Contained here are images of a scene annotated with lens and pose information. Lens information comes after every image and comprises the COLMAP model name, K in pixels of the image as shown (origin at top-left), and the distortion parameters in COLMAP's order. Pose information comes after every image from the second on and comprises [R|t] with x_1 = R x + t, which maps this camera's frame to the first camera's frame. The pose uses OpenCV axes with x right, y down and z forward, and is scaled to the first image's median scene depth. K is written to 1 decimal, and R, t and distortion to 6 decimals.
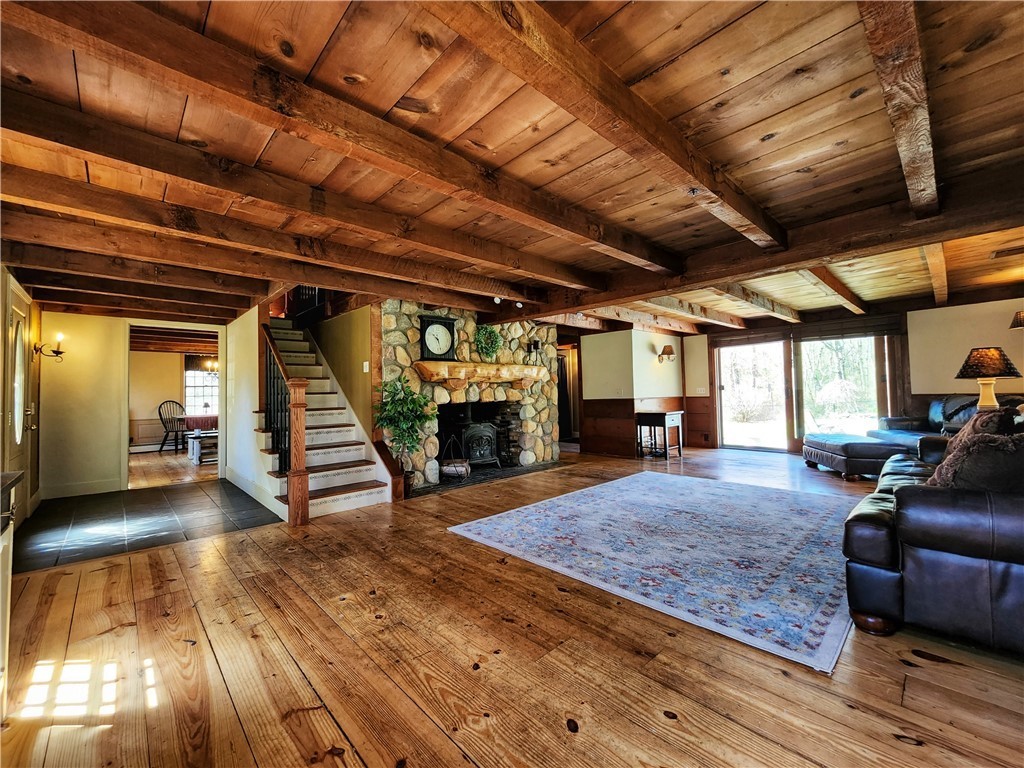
lens RADIAL K [[417.8, 0, 508.3], [0, 417.8, 377.3], [0, 0, 1]] dist [0.001143, -0.002085]
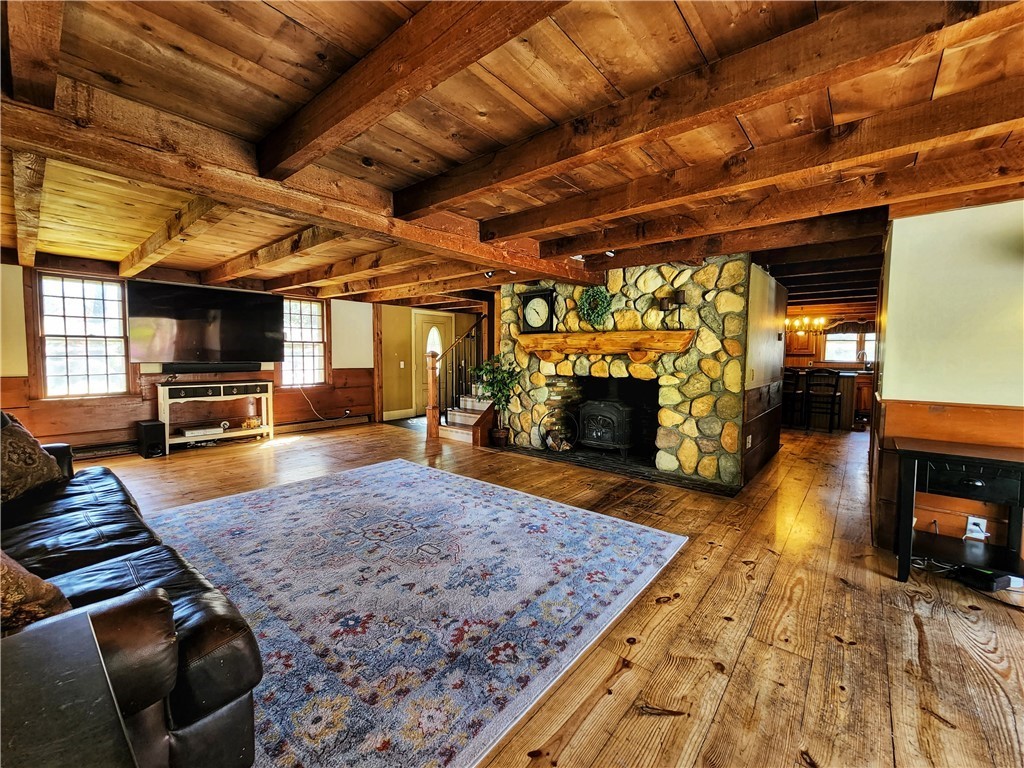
lens RADIAL K [[417.8, 0, 514.7], [0, 417.8, 379.8], [0, 0, 1]] dist [0.001143, -0.002085]
pose [[0.122947, 0.081295, -0.989078, 0.779772], [0.027749, 0.995968, 0.085311, -0.013456], [0.992025, -0.037935, 0.120196, 0.731308]]
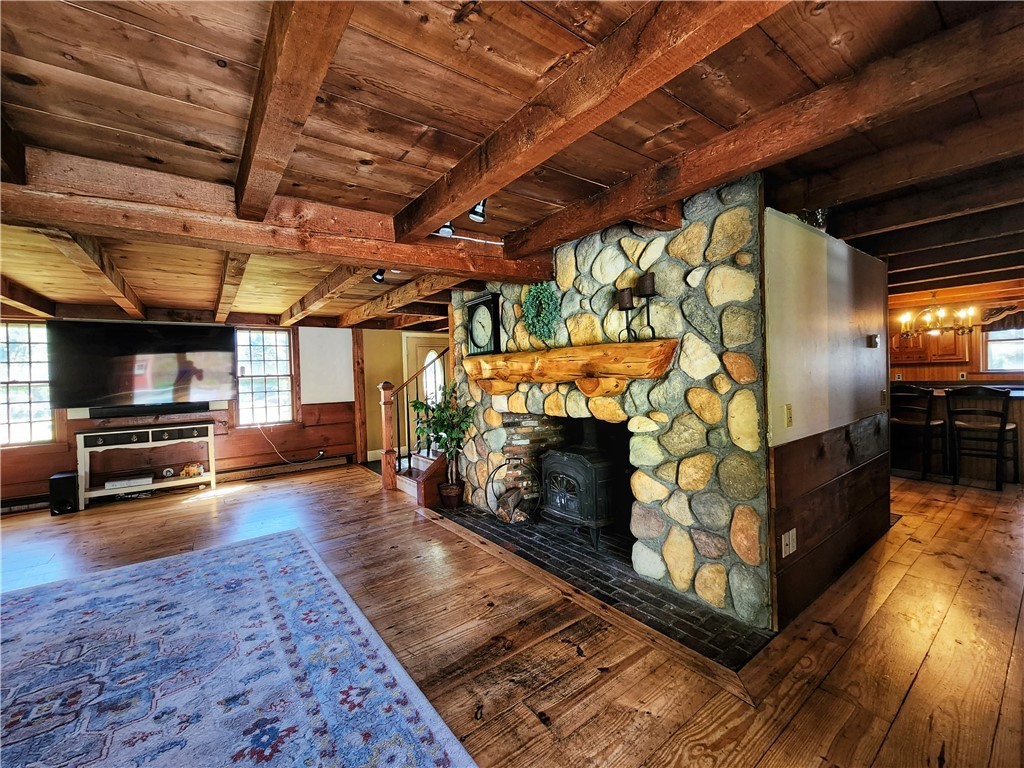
lens RADIAL K [[417.8, 0, 515.2], [0, 417.8, 378.8], [0, 0, 1]] dist [0.001143, -0.002085]
pose [[-0.102889, 0.033806, -0.994118, 0.524342], [0.071789, 0.997068, 0.026476, -0.011545], [0.992099, -0.068643, -0.105014, 1.017509]]
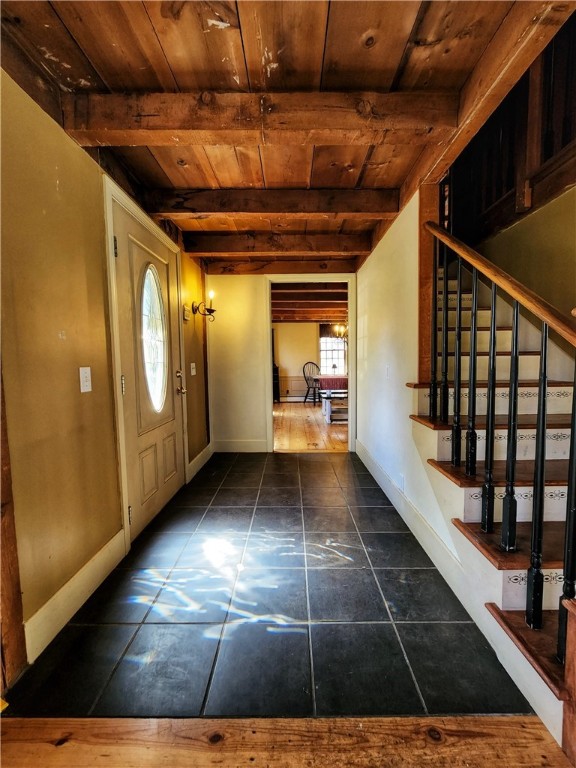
lens RADIAL K [[313.4, 0, 293.4], [0, 313.4, 382.4], [0, 0, 1]] dist [0.001143, -0.002085]
pose [[0.732864, 0.058045, -0.677895, -0.342701], [0.021444, 0.993889, 0.108285, 0.023132], [0.680037, -0.093895, 0.727140, 0.456733]]
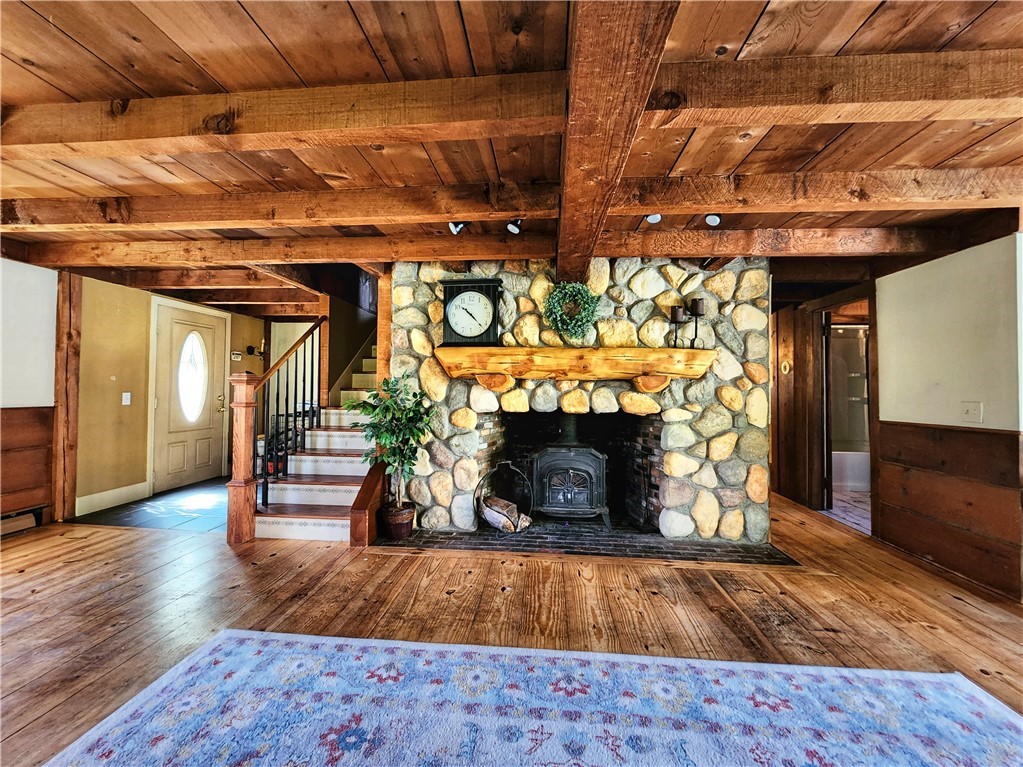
lens RADIAL K [[417.4, 0, 509.6], [0, 417.4, 379.8], [0, 0, 1]] dist [0.001143, -0.002085]
pose [[0.666389, 0.011685, -0.745513, 0.330568], [0.002426, 0.999838, 0.017840, 0.000996], [0.745601, -0.013697, 0.666252, 0.543507]]
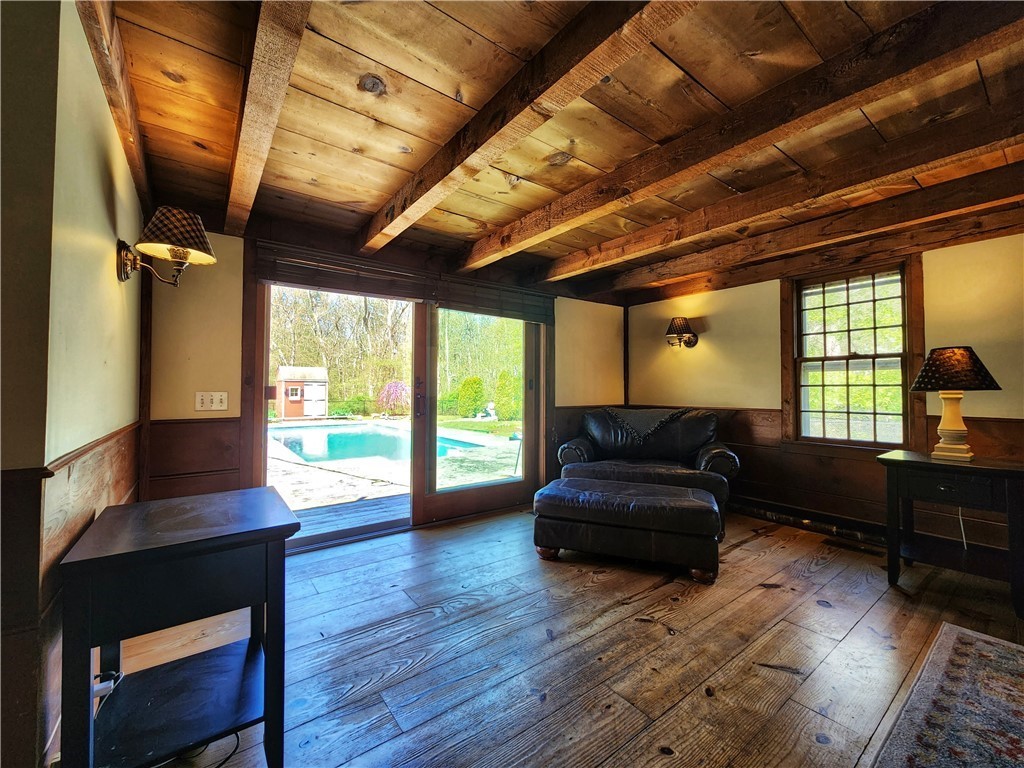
lens RADIAL K [[417.8, 0, 515.2], [0, 417.8, 383.8], [0, 0, 1]] dist [0.001143, -0.002085]
pose [[0.099696, 0.030283, 0.994557, 0.223617], [-0.040781, 0.998821, -0.026325, 0.024521], [-0.994182, -0.037934, 0.100813, 1.013148]]
